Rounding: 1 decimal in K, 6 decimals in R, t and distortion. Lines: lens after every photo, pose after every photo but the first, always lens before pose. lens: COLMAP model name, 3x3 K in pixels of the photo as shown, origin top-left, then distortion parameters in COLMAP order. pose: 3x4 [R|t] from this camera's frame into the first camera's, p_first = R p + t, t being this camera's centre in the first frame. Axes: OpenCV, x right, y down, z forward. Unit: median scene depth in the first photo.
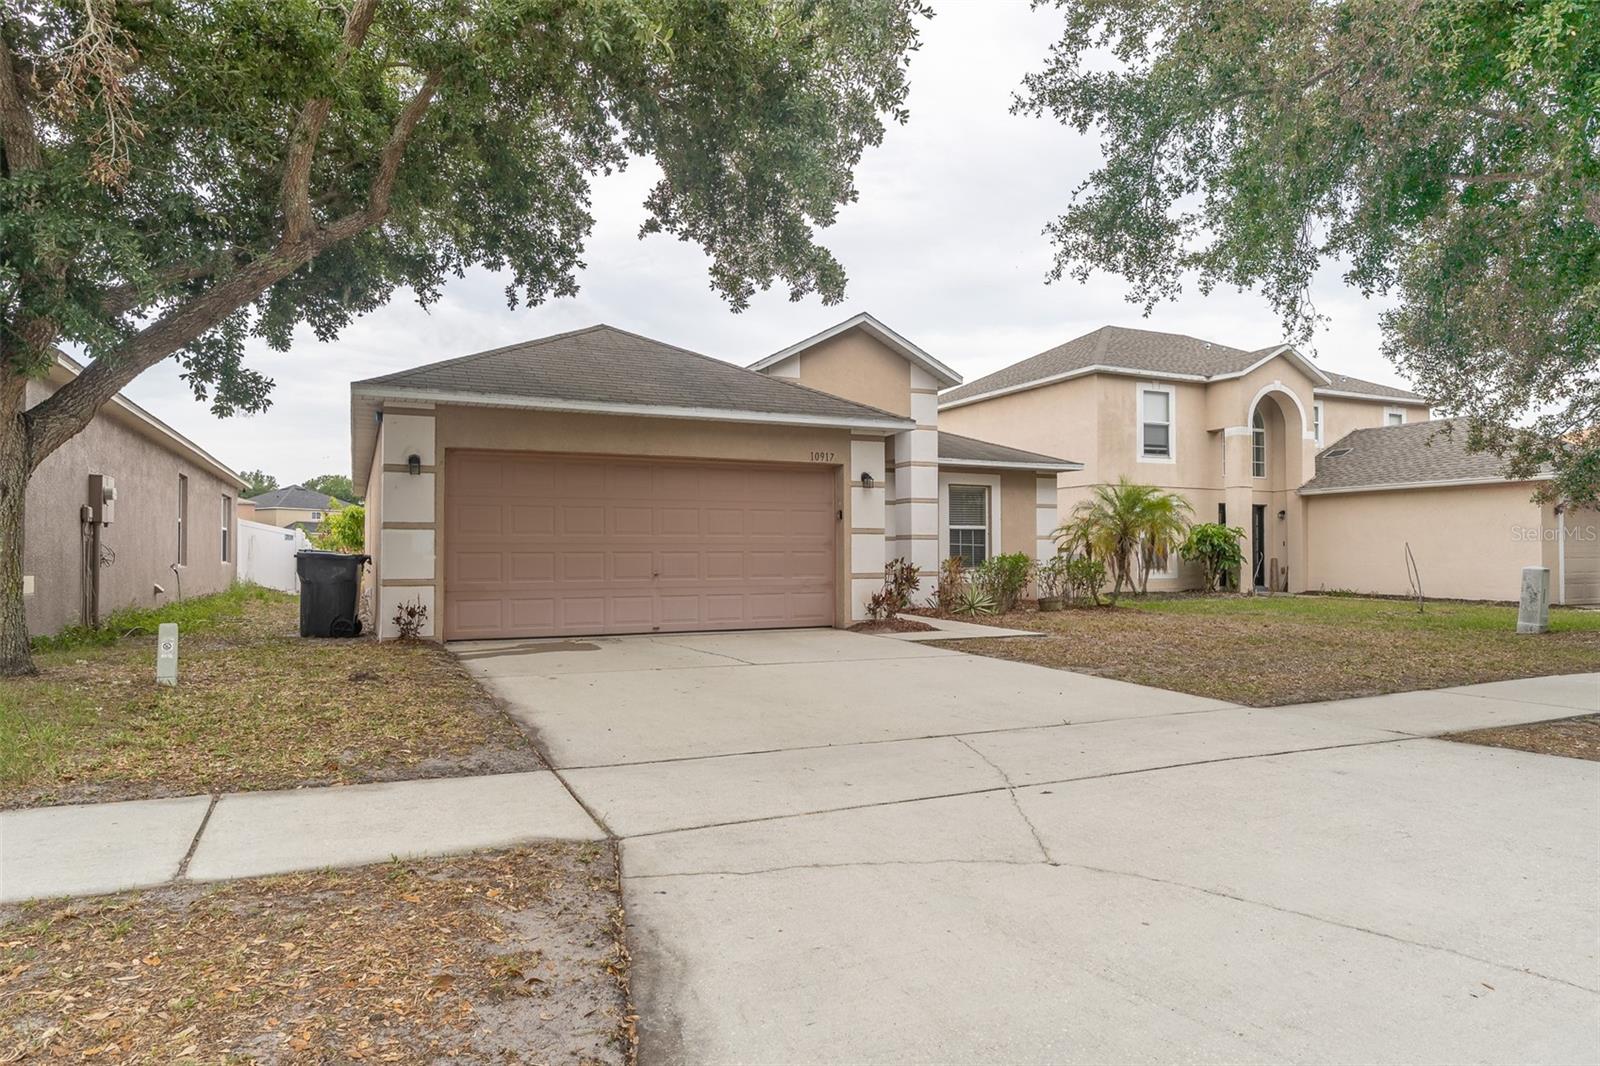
lens RADIAL K [[955.7, 0, 800.0], [0, 955.7, 533.0], [0, 0, 1]] dist [-0.003268, -0.000457]
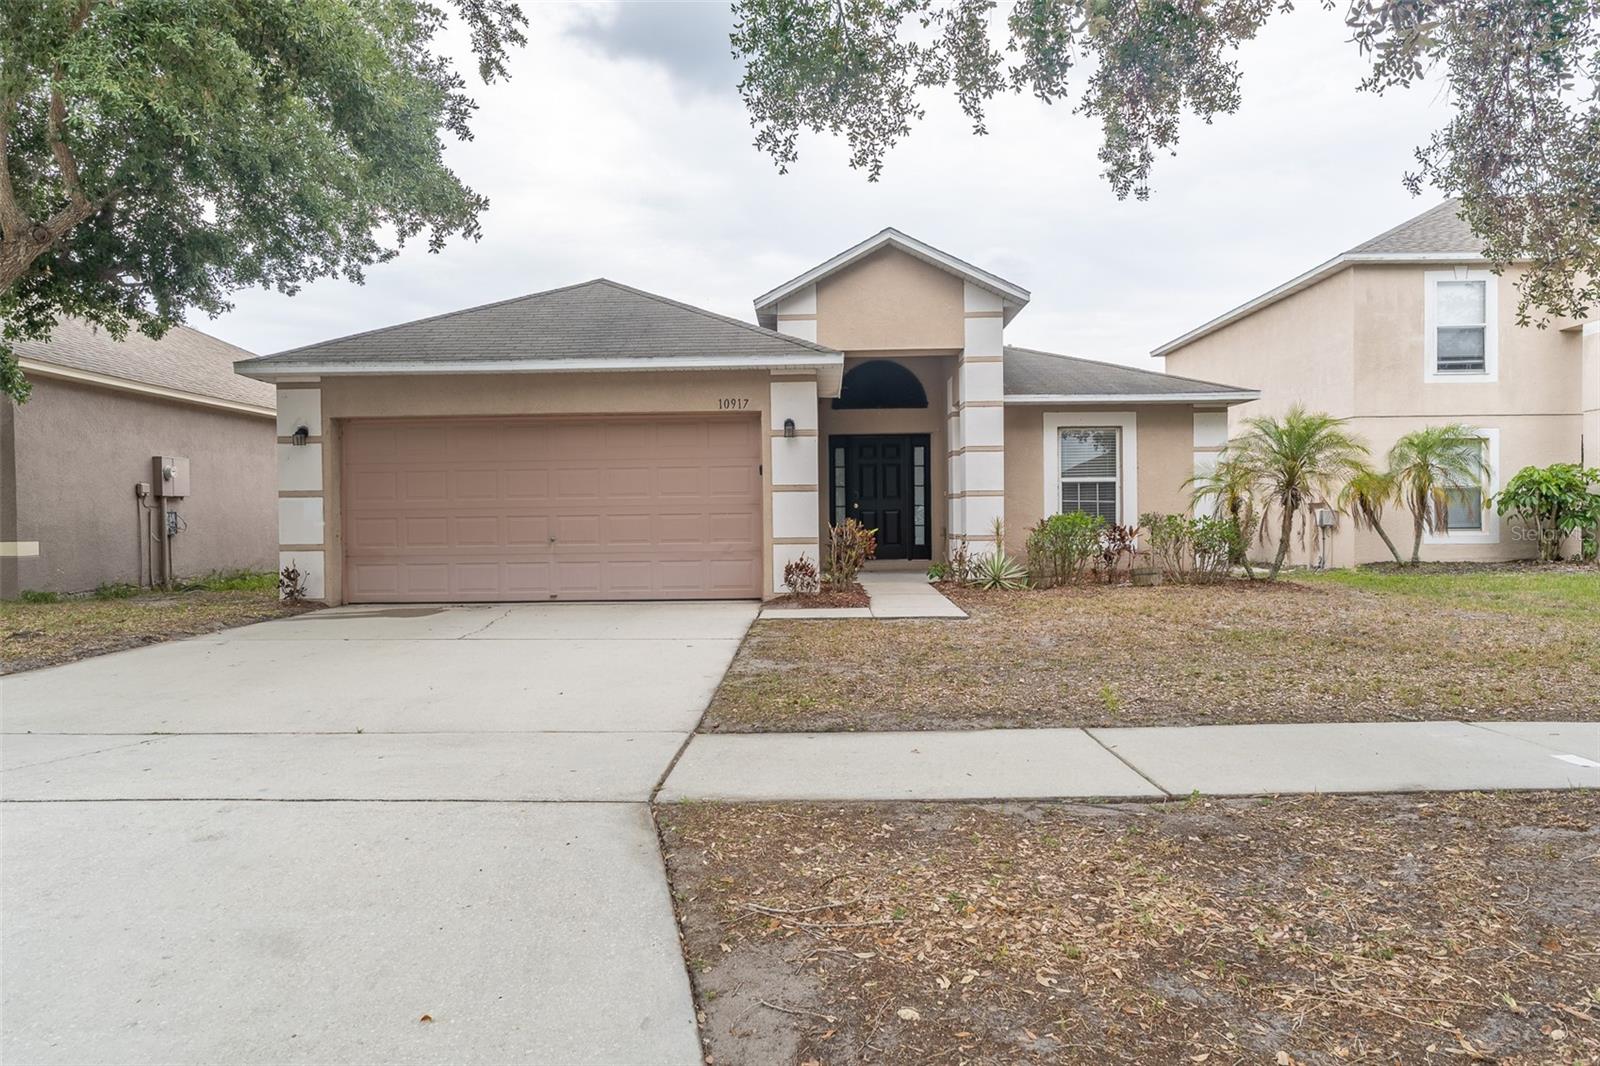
lens RADIAL K [[993.2, 0, 800.0], [0, 993.2, 533.0], [0, 0, 1]] dist [-0.009274, -0.001763]
pose [[0.898676, -0.003669, -0.438597, 0.426604], [0.020691, 0.999206, 0.034036, 0.007215], [0.438124, -0.039662, 0.898039, 0.192191]]
